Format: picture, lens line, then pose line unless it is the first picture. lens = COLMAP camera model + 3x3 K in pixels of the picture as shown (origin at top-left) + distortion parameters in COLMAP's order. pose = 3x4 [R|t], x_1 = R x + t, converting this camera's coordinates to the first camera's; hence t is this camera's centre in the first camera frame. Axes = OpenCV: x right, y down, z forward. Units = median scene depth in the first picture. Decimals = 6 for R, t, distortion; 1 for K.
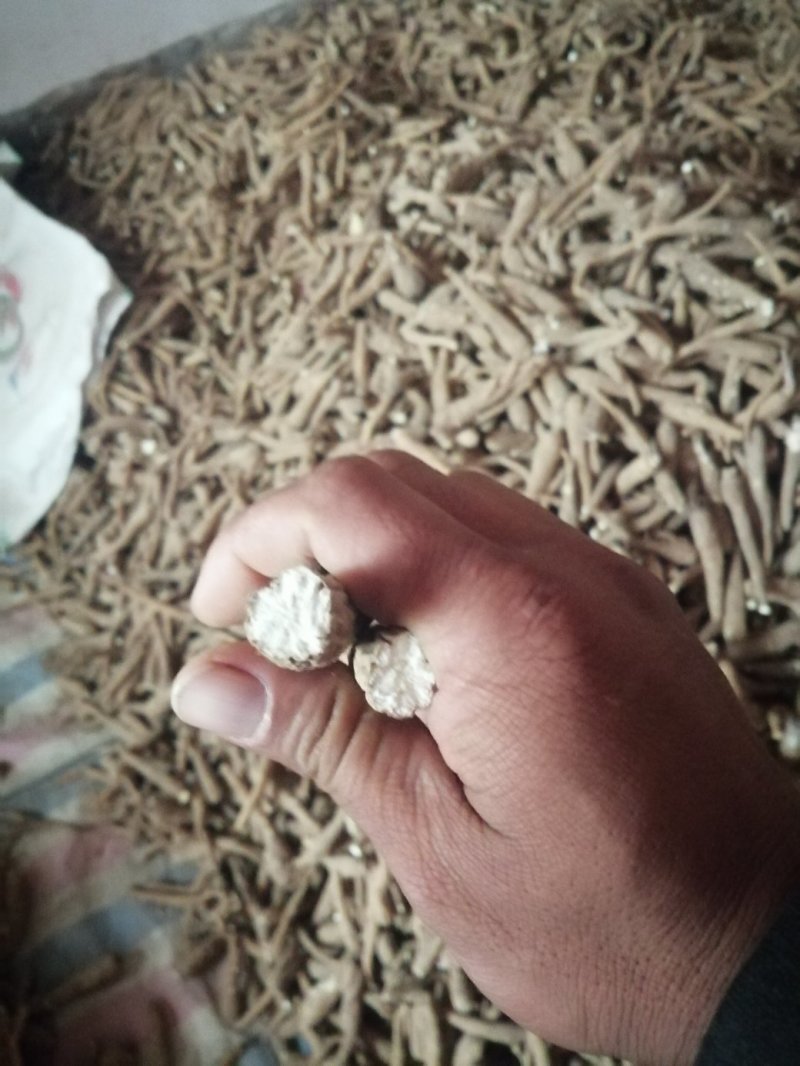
lens RADIAL K [[844.6, 0, 400.0], [0, 844.6, 533.0], [0, 0, 1]] dist [-0.017413, -0.005205]
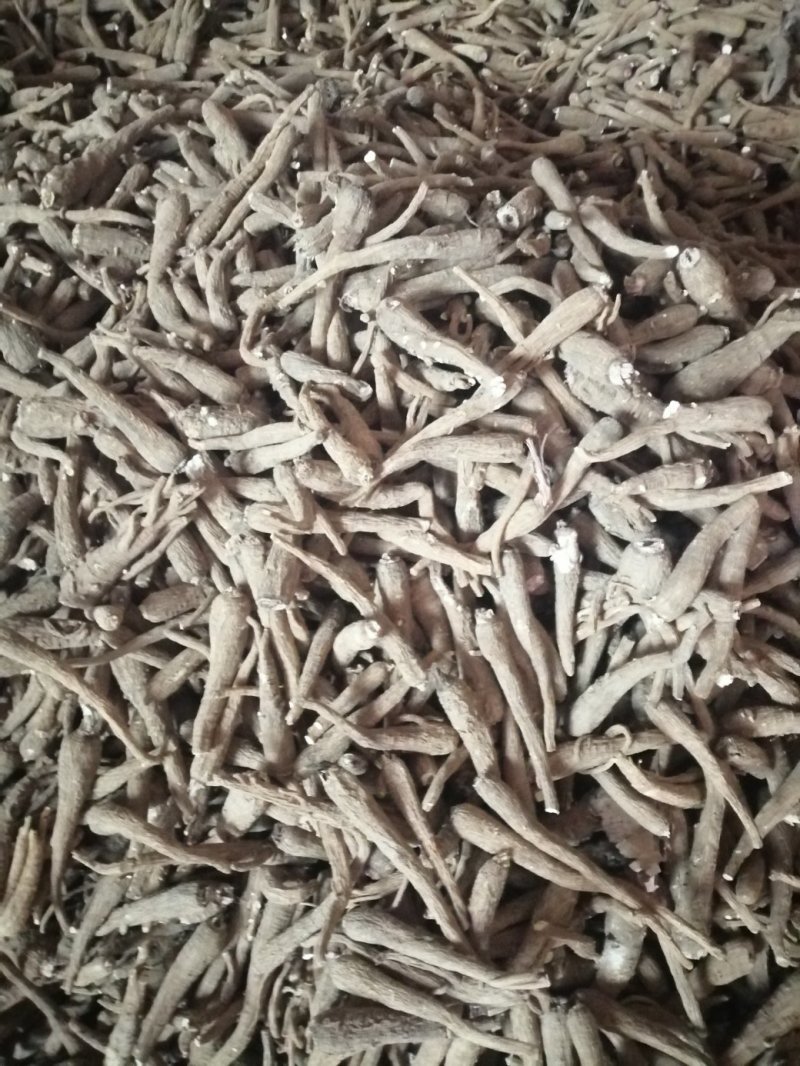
lens RADIAL K [[844.6, 0, 400.0], [0, 844.6, 533.0], [0, 0, 1]] dist [-0.017413, -0.005205]
pose [[0.966206, -0.178244, 0.186212, 0.182885], [0.161349, 0.981573, 0.102374, -0.200001], [-0.201029, -0.068870, 0.977161, 0.293620]]
